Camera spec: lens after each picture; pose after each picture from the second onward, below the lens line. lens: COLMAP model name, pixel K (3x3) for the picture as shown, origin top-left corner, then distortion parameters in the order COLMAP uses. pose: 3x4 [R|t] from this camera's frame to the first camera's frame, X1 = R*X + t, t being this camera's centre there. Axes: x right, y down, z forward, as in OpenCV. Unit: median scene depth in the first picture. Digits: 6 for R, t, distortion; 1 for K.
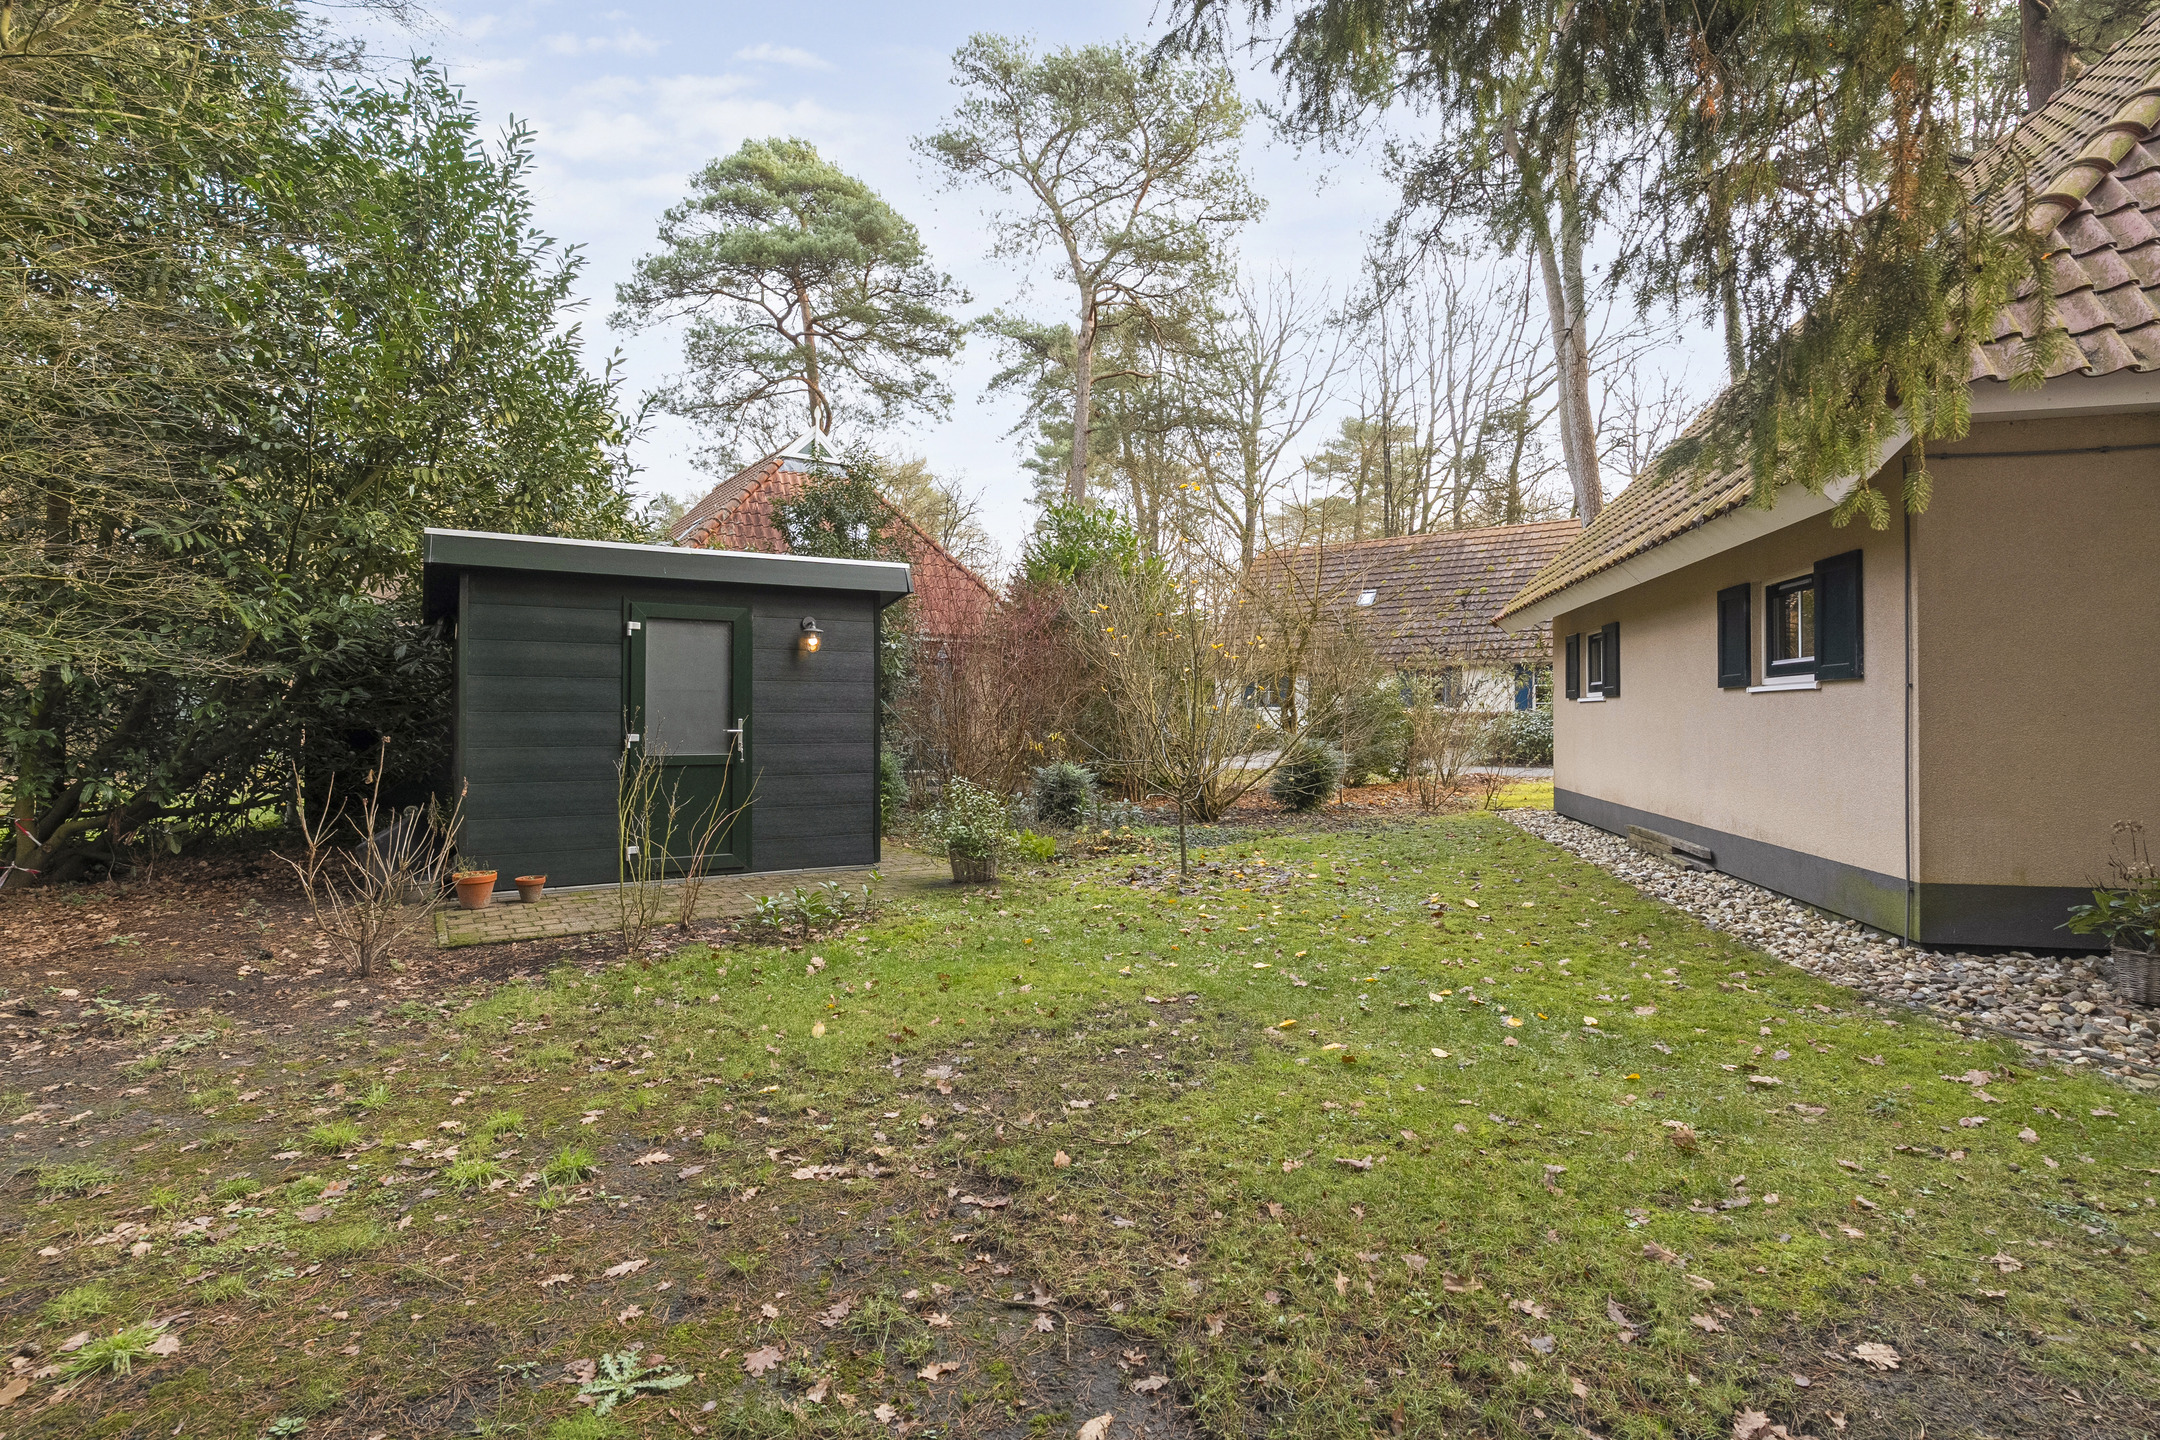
lens RADIAL K [[1066.9, 0, 1080.0], [0, 1066.9, 720.0], [0, 0, 1]] dist [-0.041089, 0.029358]
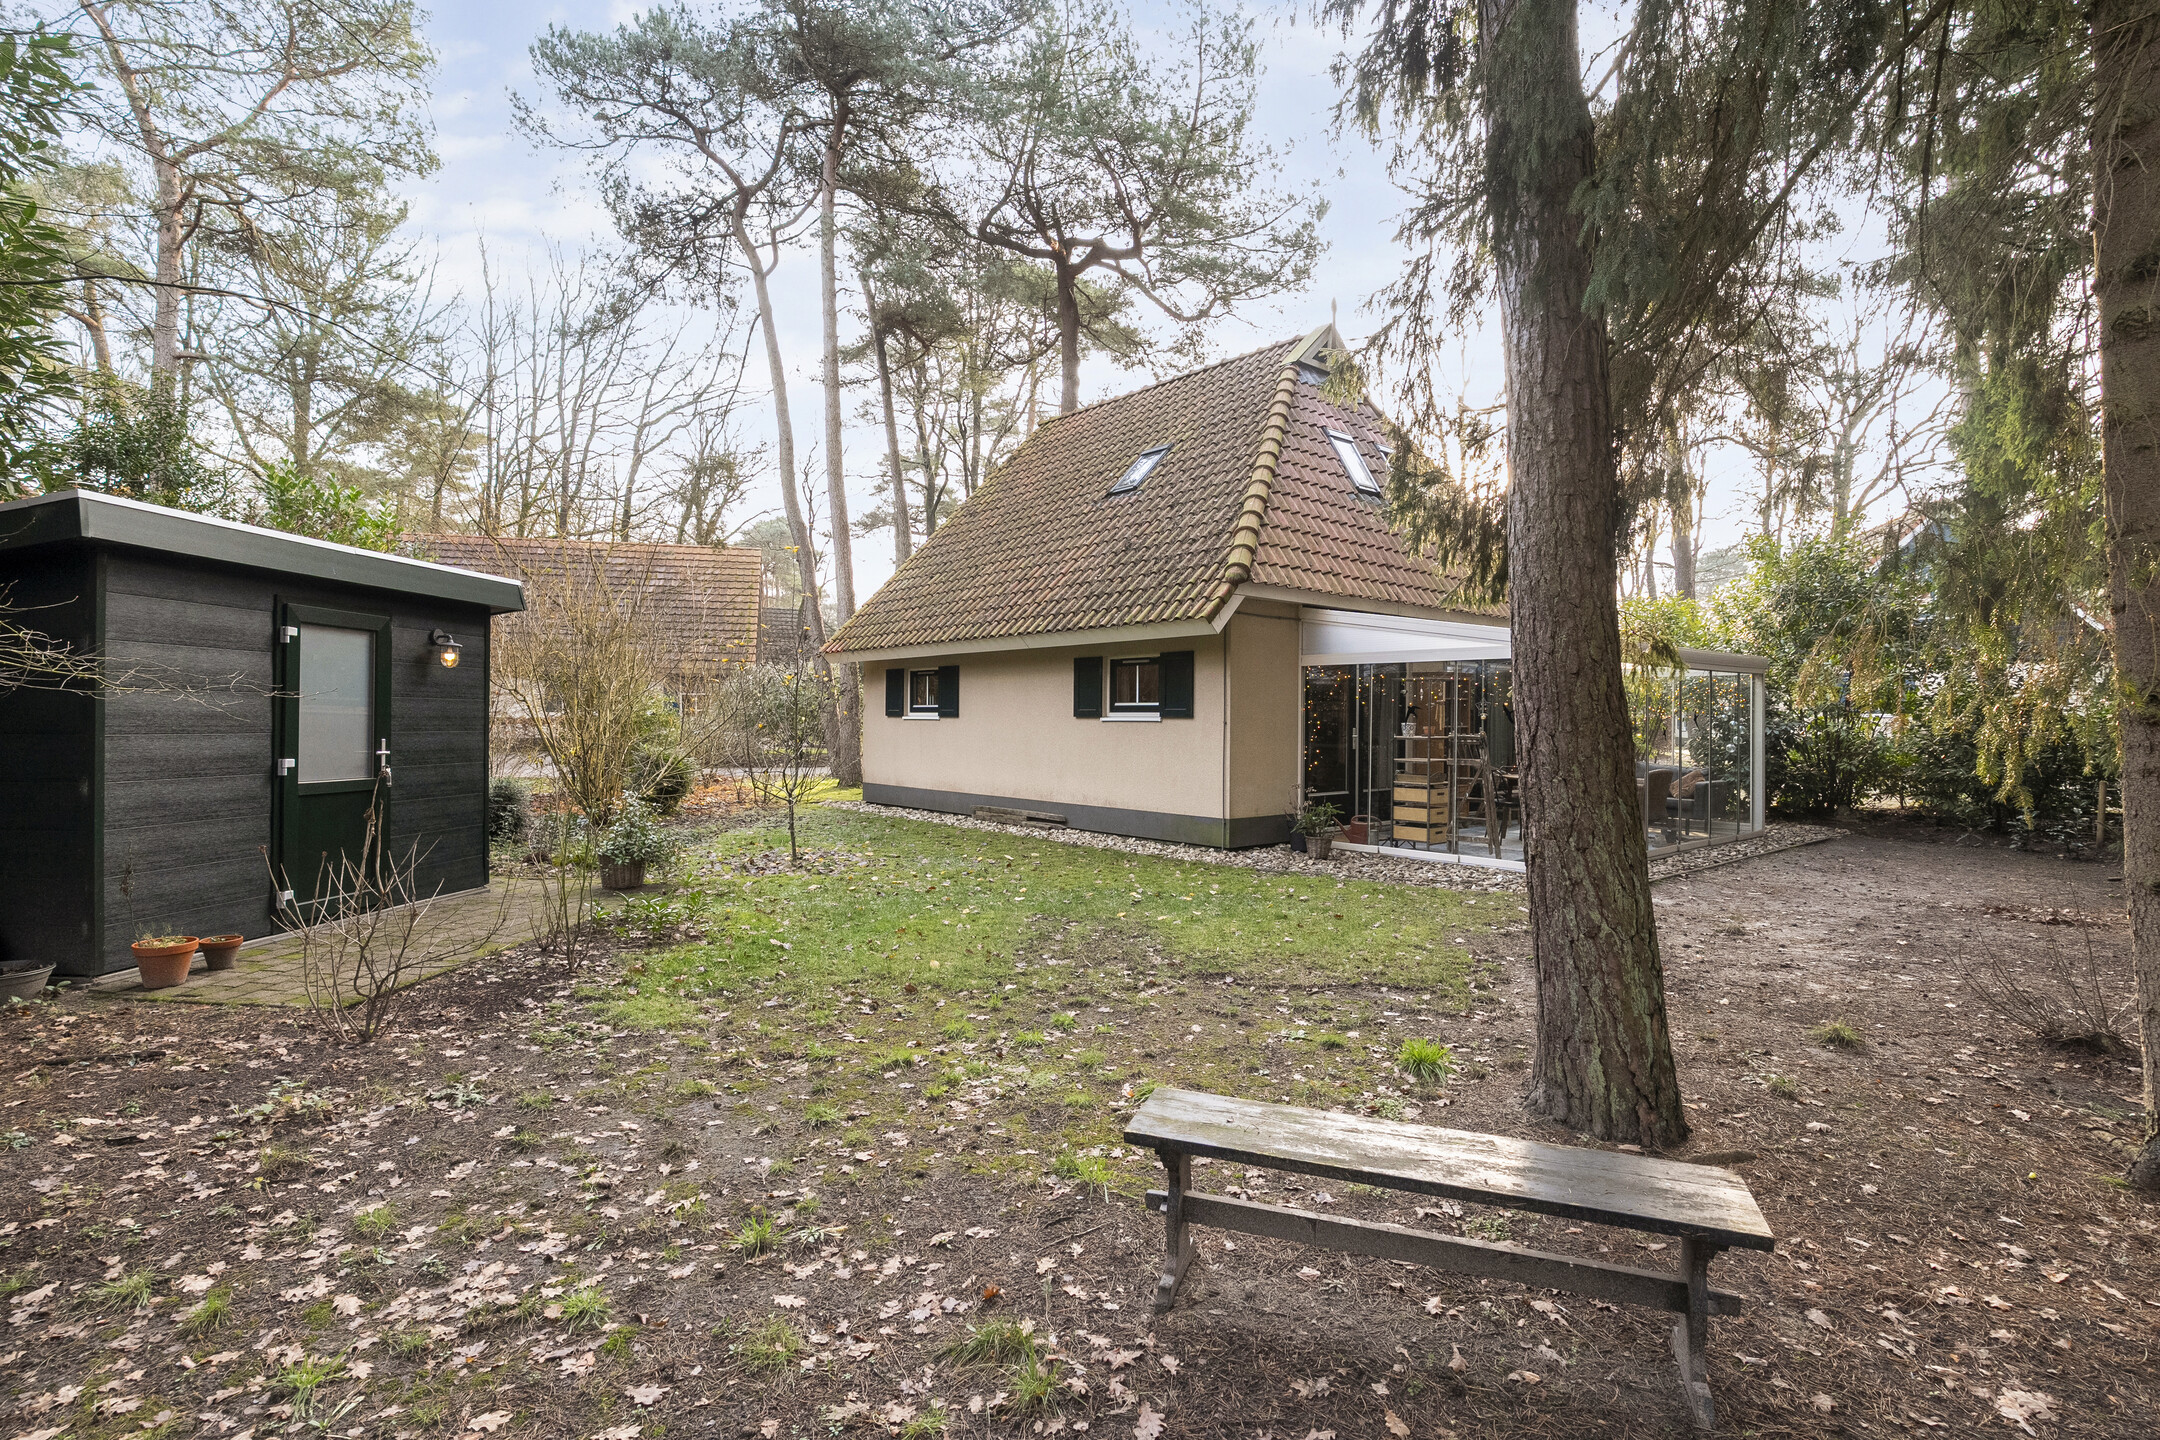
lens RADIAL K [[1066.9, 0, 1080.0], [0, 1066.9, 720.0], [0, 0, 1]] dist [-0.041089, 0.029358]
pose [[0.630882, 0.009511, 0.775820, -0.723787], [-0.009356, 0.999945, -0.004651, -0.018746], [-0.775822, -0.004324, 0.630937, -0.061878]]
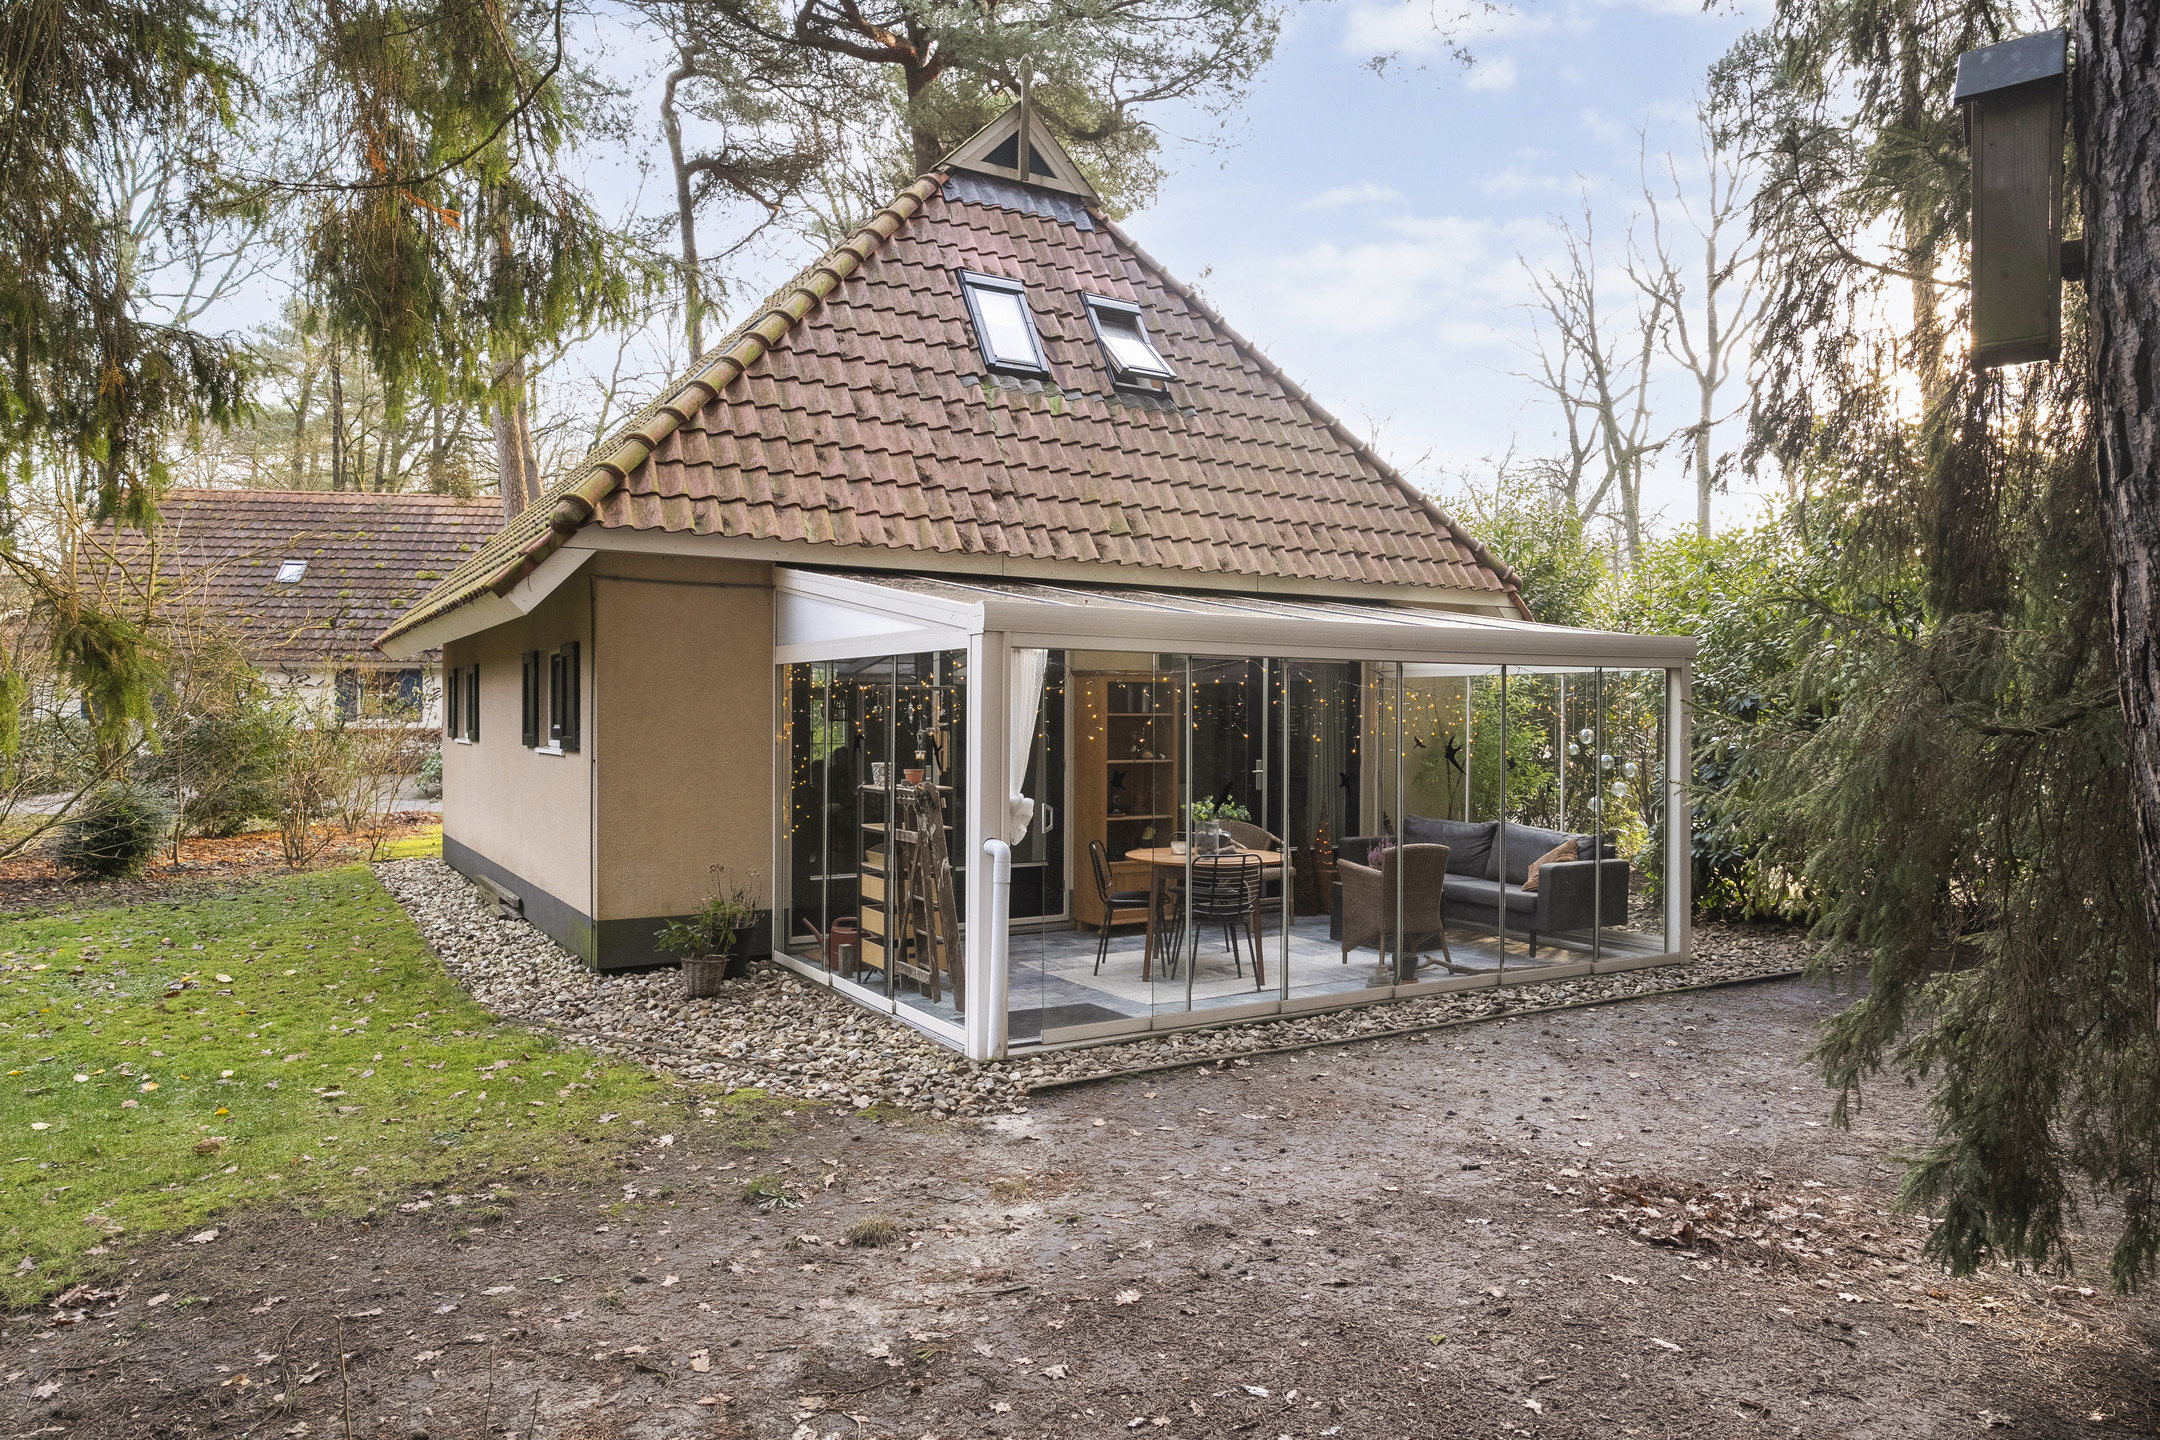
lens RADIAL K [[1417.3, 0, 1080.0], [0, 1417.3, 720.0], [0, 0, 1]] dist [0.002363, 0.049330]
pose [[0.745867, 0.003919, 0.666083, 0.077403], [-0.005348, 0.999986, 0.000106, -0.061058], [-0.666073, -0.003641, 0.745877, -0.449253]]
